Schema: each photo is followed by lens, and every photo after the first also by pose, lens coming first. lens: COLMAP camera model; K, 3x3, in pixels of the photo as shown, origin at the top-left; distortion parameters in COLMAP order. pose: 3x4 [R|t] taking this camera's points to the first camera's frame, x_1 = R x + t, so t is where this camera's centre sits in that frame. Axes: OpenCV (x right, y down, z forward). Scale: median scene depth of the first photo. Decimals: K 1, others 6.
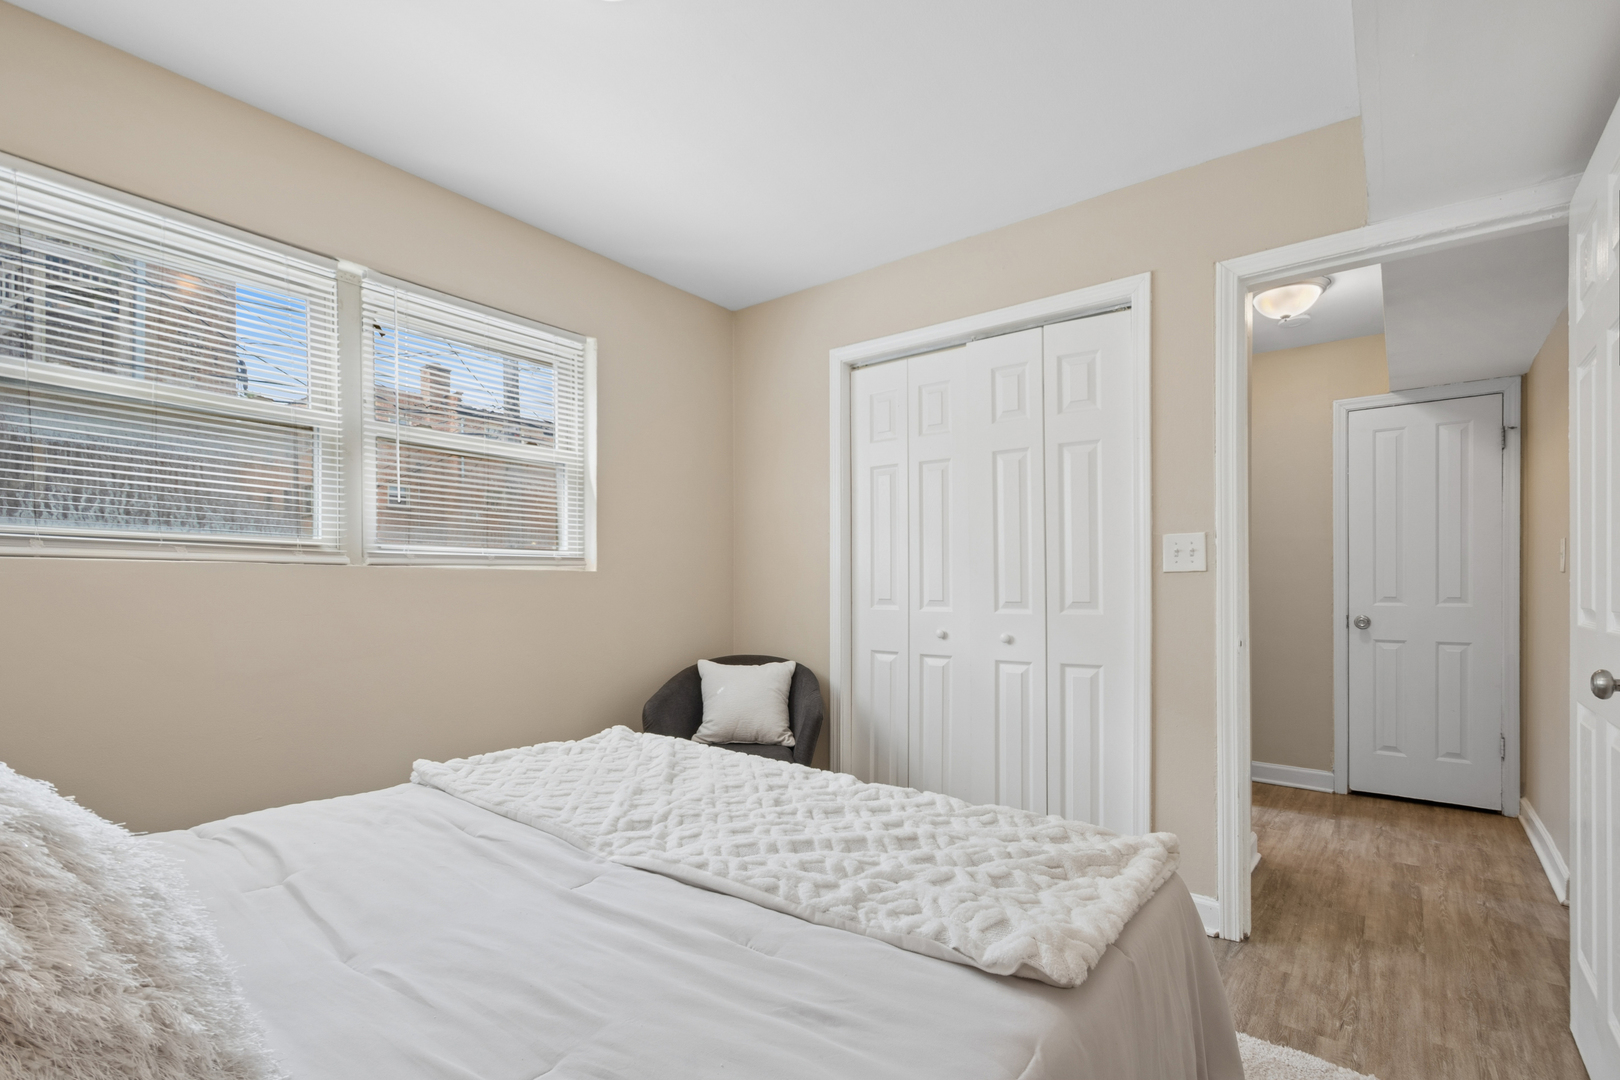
lens RADIAL K [[747.0, 0, 812.2], [0, 747.0, 583.9], [0, 0, 1]] dist [0.021660, -0.012318]
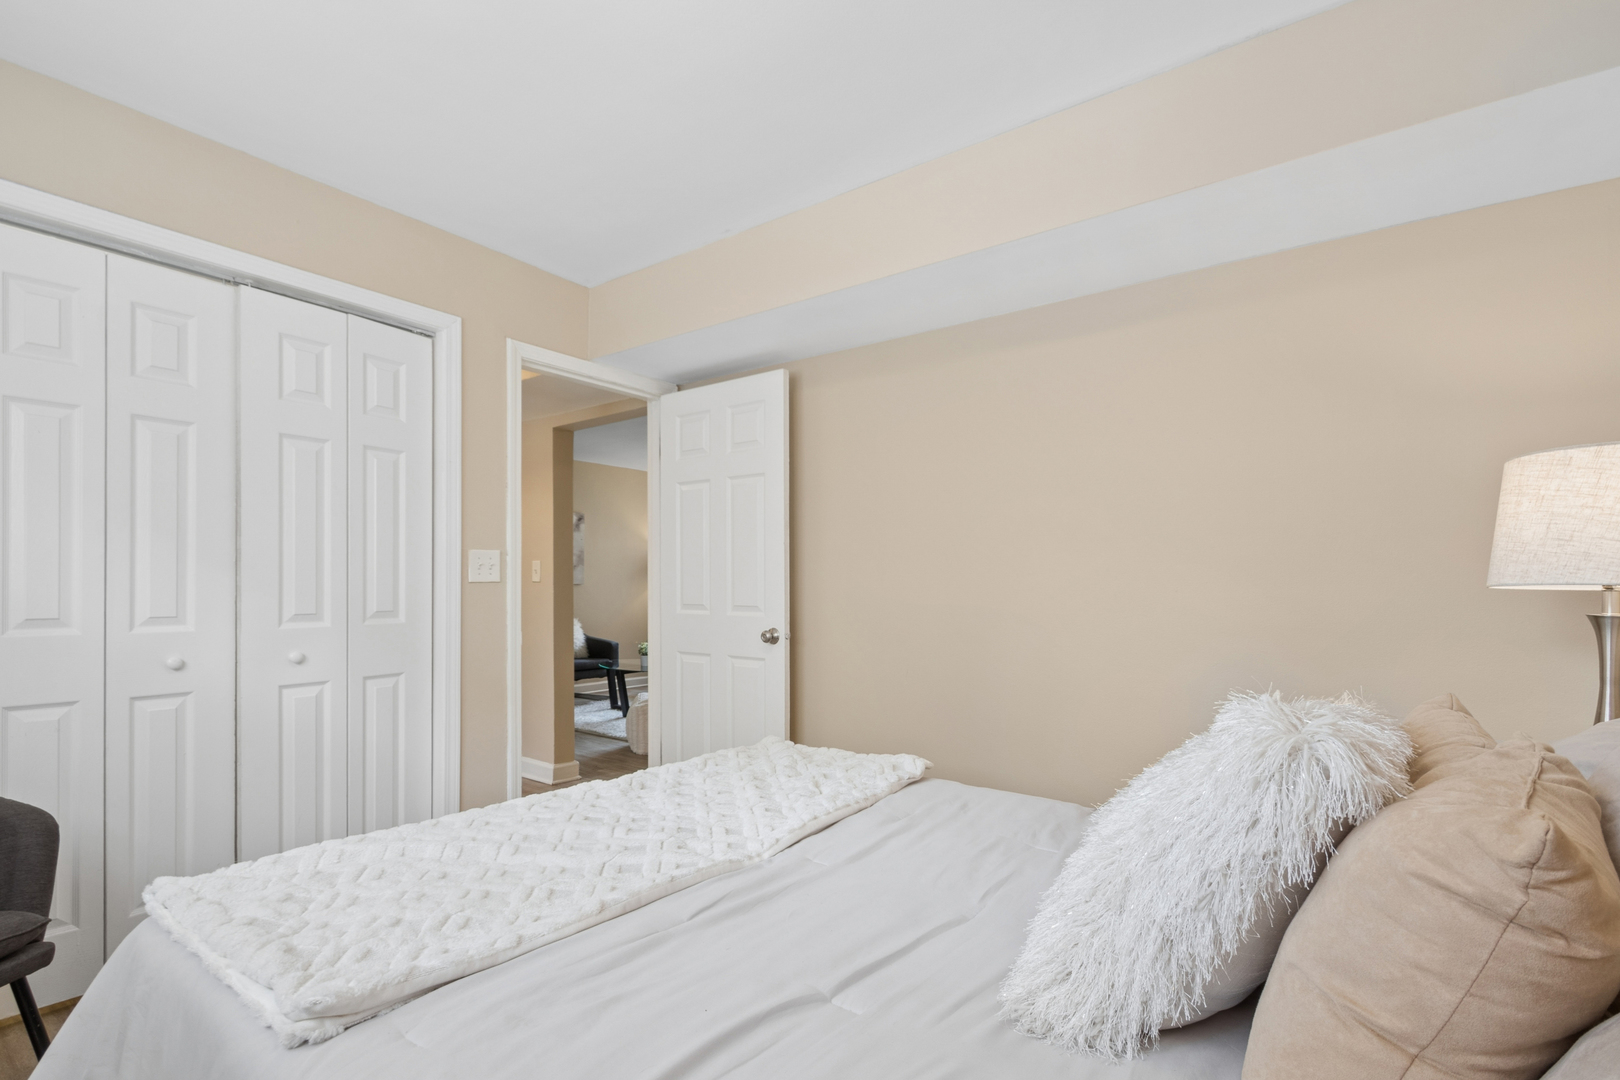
lens RADIAL K [[747.0, 0, 812.2], [0, 747.0, 583.9], [0, 0, 1]] dist [0.021660, -0.012318]
pose [[-0.032665, 0.009875, 0.999418, -0.609867], [0.001727, 0.999950, -0.009824, -0.001220], [-0.999465, 0.001405, -0.032680, 0.444865]]
